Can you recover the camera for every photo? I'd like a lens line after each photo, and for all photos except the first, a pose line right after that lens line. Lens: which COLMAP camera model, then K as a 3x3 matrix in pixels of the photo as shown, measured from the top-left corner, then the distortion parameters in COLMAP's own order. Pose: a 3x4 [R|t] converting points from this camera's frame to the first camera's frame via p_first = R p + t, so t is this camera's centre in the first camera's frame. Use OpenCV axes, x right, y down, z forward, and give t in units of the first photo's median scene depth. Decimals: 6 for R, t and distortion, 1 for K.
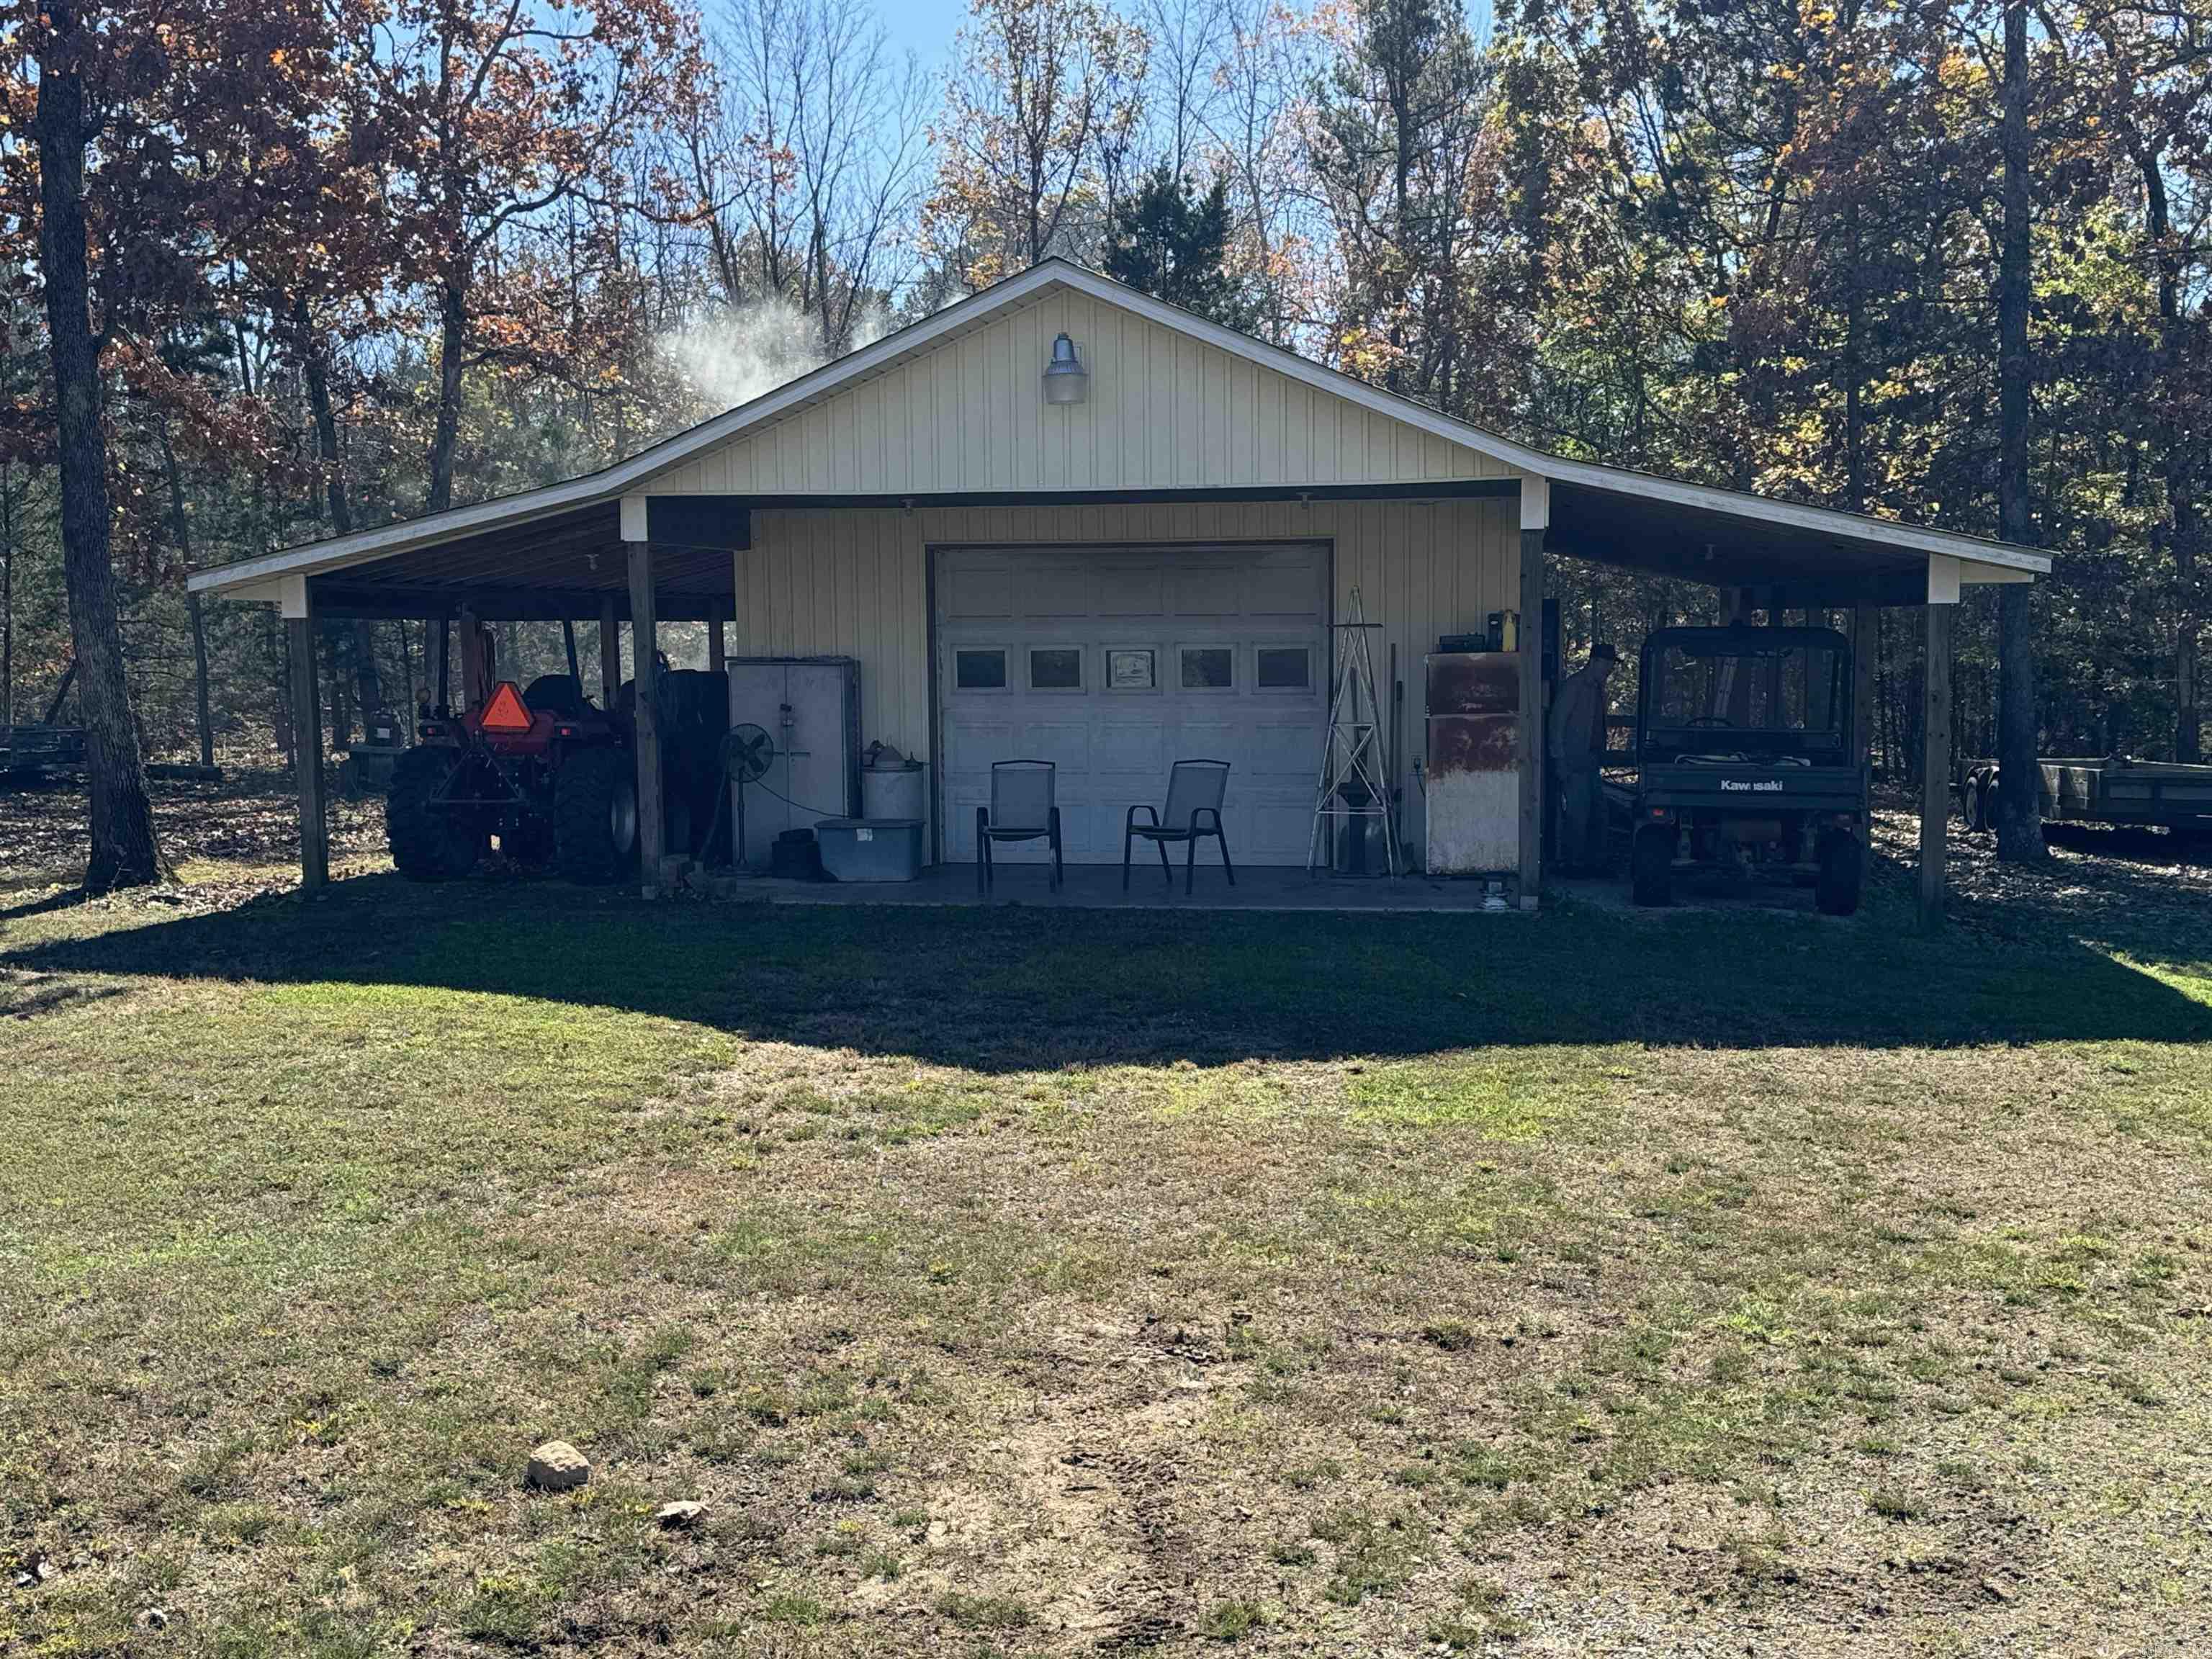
lens RADIAL K [[2421.3, 0, 1098.2], [0, 2421.3, 821.2], [0, 0, 1]] dist [0.119957, 0.000000]
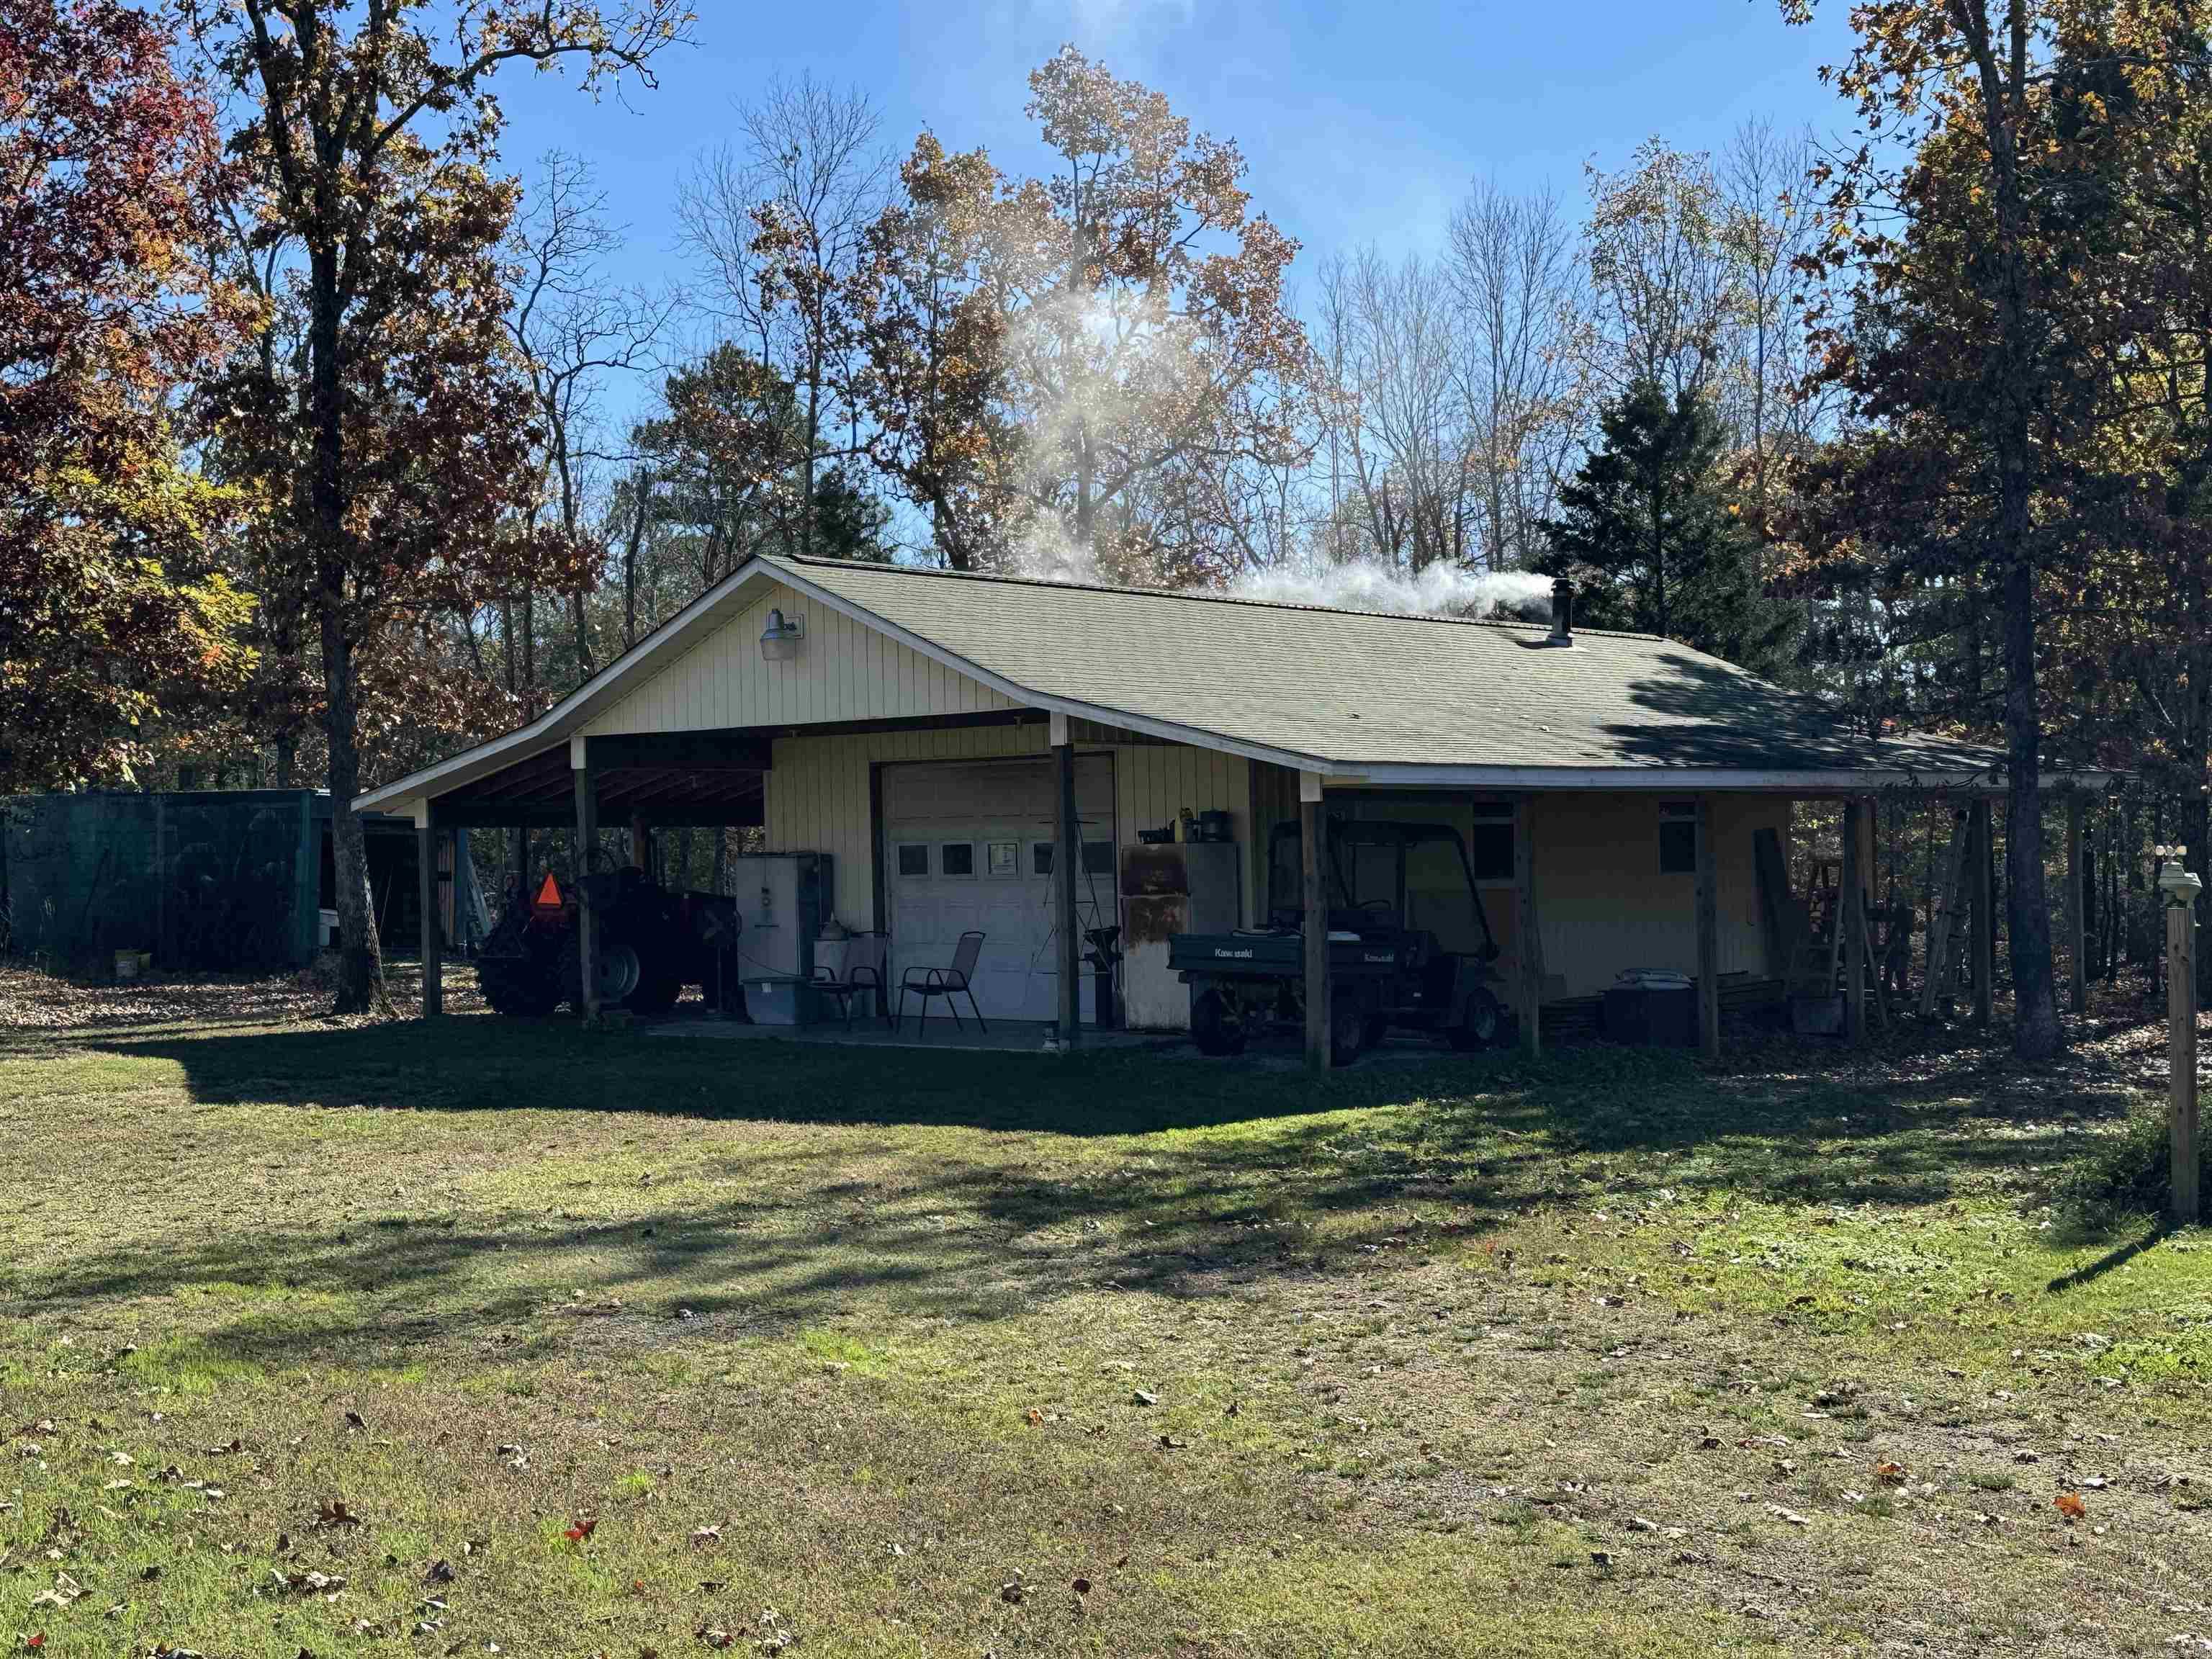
lens RADIAL K [[2766.5, 0, 1108.8], [0, 2766.5, 827.7], [0, 0, 1]] dist [0.002407, 0.000000]
pose [[0.866551, -0.011558, -0.498954, 0.816890], [-0.026626, 0.997238, -0.069342, 0.018238], [0.498378, 0.073373, 0.863850, -0.194311]]
